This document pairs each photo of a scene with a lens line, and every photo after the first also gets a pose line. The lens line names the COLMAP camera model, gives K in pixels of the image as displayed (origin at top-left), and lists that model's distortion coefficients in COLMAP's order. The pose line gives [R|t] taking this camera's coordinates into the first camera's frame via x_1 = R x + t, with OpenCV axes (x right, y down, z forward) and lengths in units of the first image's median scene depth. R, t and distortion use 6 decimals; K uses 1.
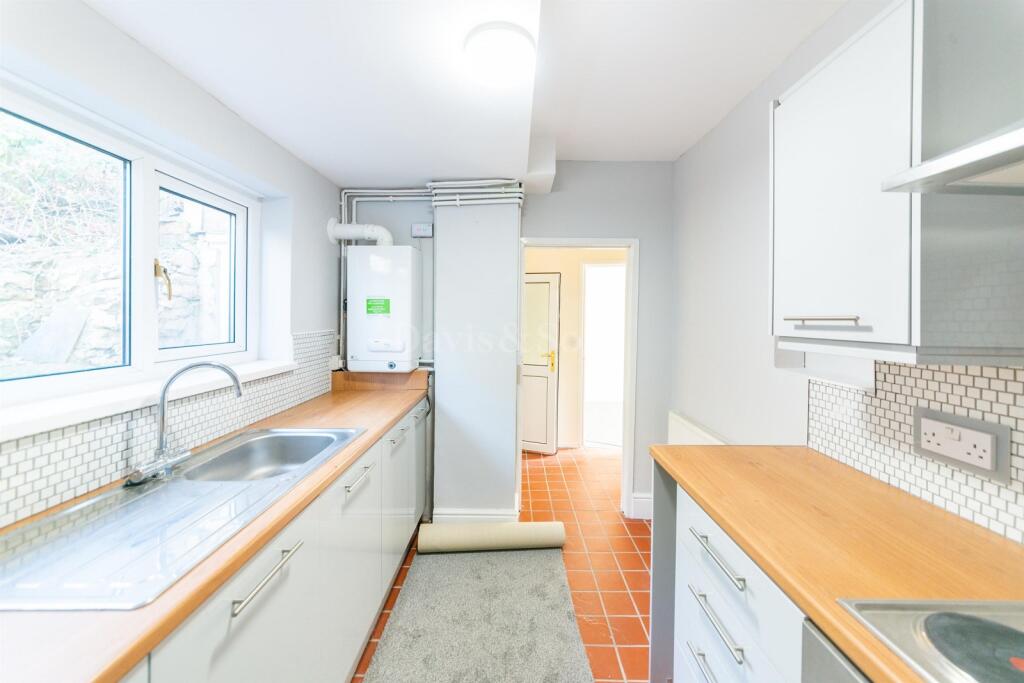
lens RADIAL K [[363.8, 0, 511.4], [0, 363.8, 316.7], [0, 0, 1]] dist [-0.000638, 0.000153]
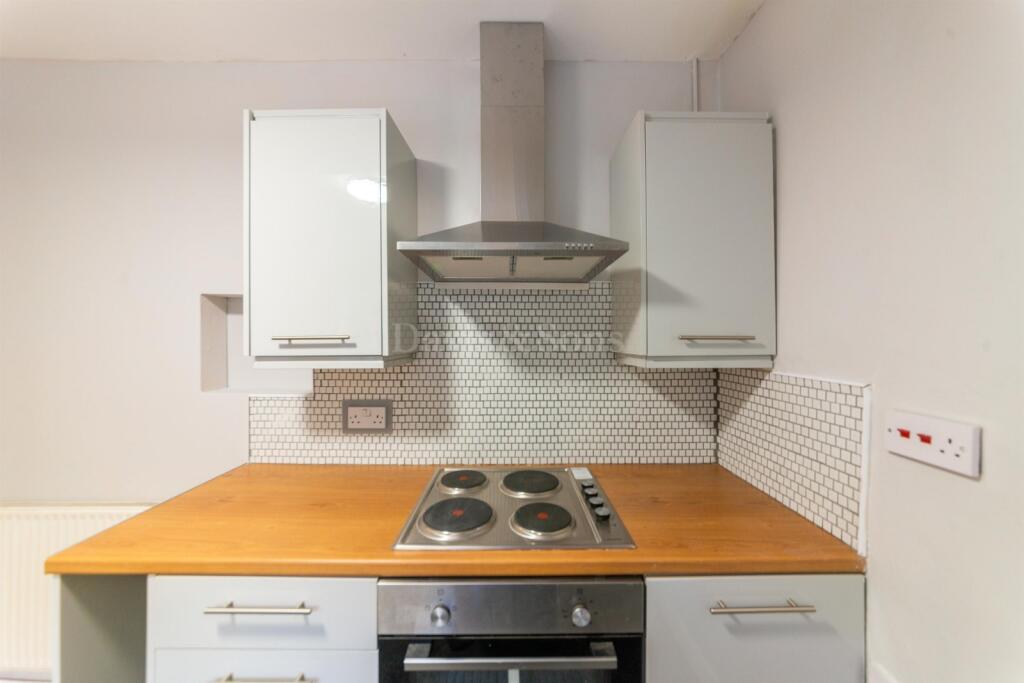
lens RADIAL K [[363.8, 0, 512.7], [0, 363.8, 338.9], [0, 0, 1]] dist [-0.000638, 0.000153]
pose [[-0.003669, -0.013771, 0.999898, -0.266167], [0.002156, 0.999903, 0.013779, -0.005781], [-0.999991, 0.002207, -0.003639, 0.336195]]
